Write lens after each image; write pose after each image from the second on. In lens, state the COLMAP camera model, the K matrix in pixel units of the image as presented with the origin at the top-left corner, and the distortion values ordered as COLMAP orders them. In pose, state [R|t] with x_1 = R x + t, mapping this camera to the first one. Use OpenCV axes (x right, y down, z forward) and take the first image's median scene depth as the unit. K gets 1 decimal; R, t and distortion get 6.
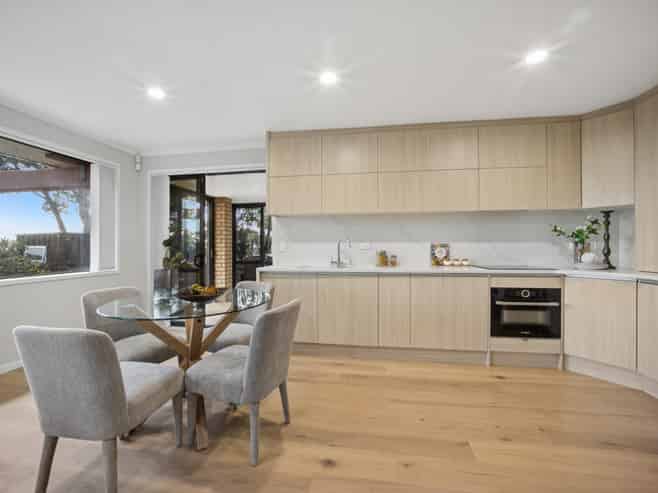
lens RADIAL K [[279.2, 0, 329.0], [0, 279.2, 246.5], [0, 0, 1]] dist [-0.028851, -0.000079]
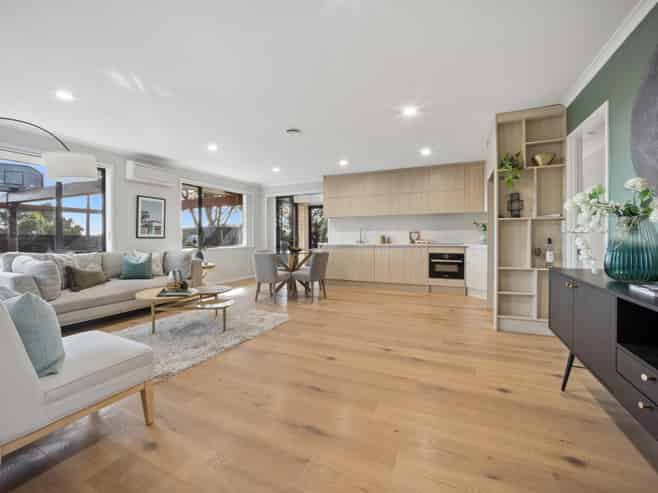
lens RADIAL K [[287.7, 0, 325.8], [0, 287.7, 242.1], [0, 0, 1]] dist [-0.021161, 0.000604]
pose [[0.959632, 0.000631, -0.281259, 0.386828], [0.005191, 0.999787, 0.019956, 0.021844], [0.281212, -0.020611, 0.959424, -1.017492]]
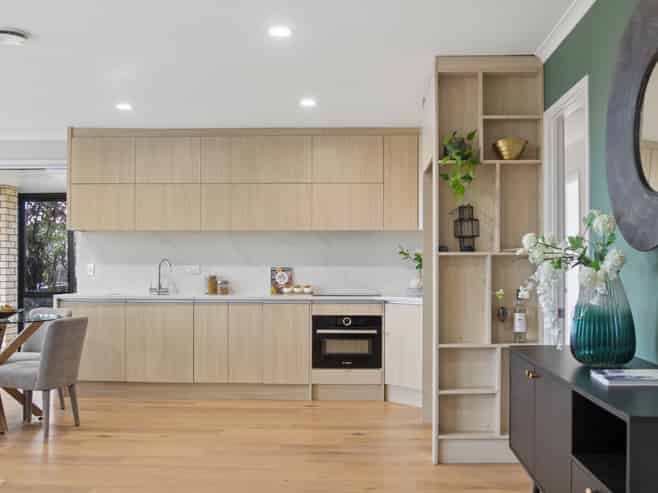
lens RADIAL K [[720.4, 0, 360.0], [0, 720.4, 271.7], [0, 0, 1]] dist [-0.091506, 0.008578]
pose [[0.991339, 0.004418, 0.131254, 0.363479], [-0.005358, 0.999962, 0.006813, -0.012591], [-0.131219, -0.007458, 0.991325, -1.204544]]
